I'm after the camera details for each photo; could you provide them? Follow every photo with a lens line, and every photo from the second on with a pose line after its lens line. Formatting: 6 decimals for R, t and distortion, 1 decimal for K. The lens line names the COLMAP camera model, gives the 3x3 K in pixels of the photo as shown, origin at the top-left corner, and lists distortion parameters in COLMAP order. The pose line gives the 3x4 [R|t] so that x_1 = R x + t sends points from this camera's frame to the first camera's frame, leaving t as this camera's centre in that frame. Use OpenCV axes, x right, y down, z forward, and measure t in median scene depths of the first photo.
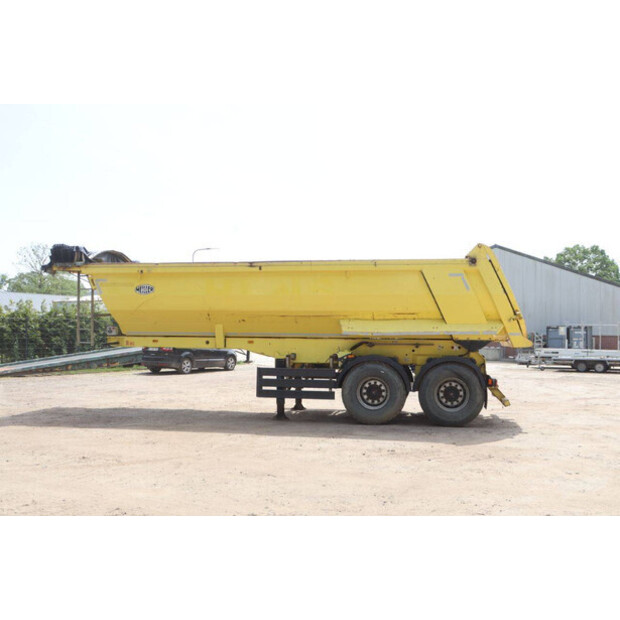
lens RADIAL K [[629.9, 0, 310.0], [0, 629.9, 310.0], [0, 0, 1]] dist [-0.092845, 0.011833]
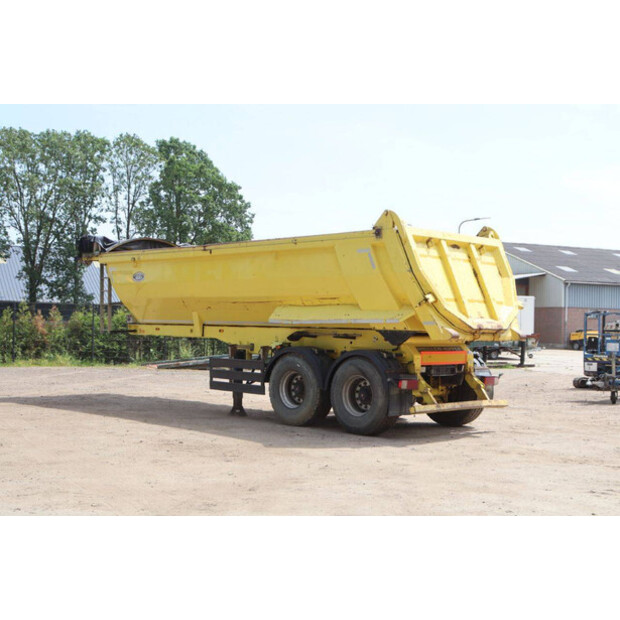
lens RADIAL K [[844.6, 0, 310.0], [0, 844.6, 310.0], [0, 0, 1]] dist [-0.024650, 0.559614]
pose [[0.826181, -0.003320, -0.563395, 0.770919], [0.010112, 0.999909, 0.008936, 0.011006], [0.563314, -0.013080, 0.826139, 0.042483]]
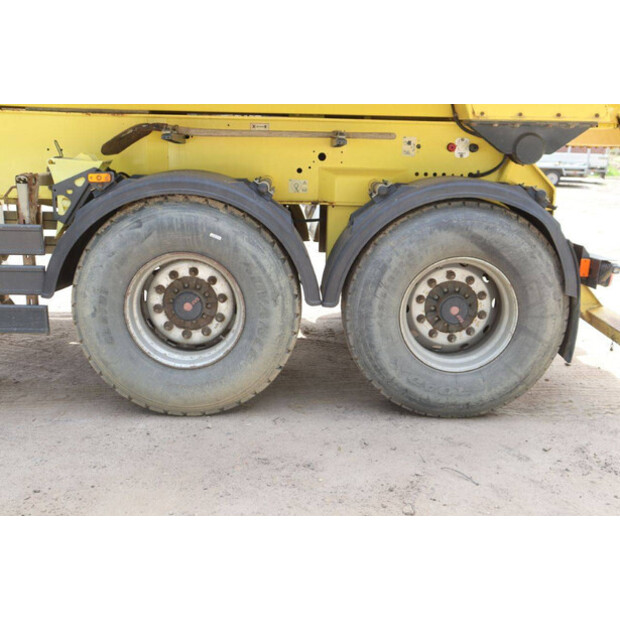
lens RADIAL K [[702.4, 0, 310.0], [0, 702.4, 310.0], [0, 0, 1]] dist [-0.021469, -0.006965]
pose [[0.977973, -0.041883, 0.204487, 0.089706], [-0.018064, 0.959005, 0.282813, 0.041331], [-0.207949, -0.280278, 0.937124, 0.683464]]
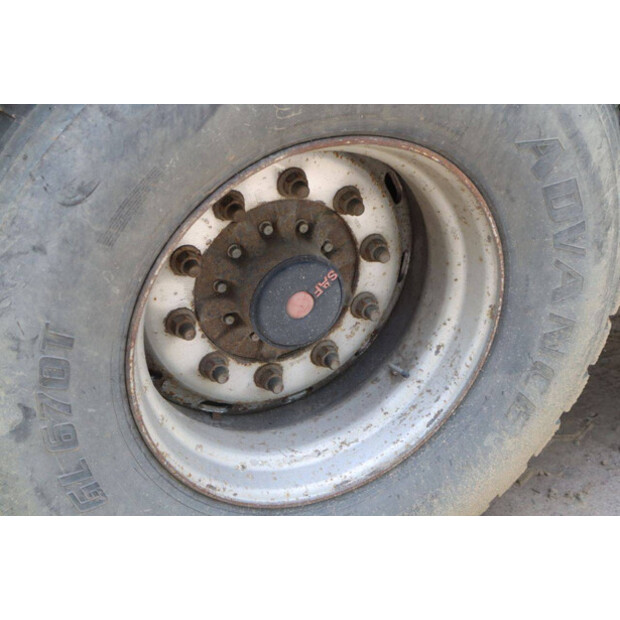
lens RADIAL K [[1006.4, 0, 310.0], [0, 1006.4, 310.0], [0, 0, 1]] dist [0.159288, 0.052974]
pose [[0.806593, -0.289970, 0.515097, 0.031442], [-0.025178, 0.853766, 0.520048, 0.060137], [-0.590571, -0.432437, 0.681340, 0.897842]]
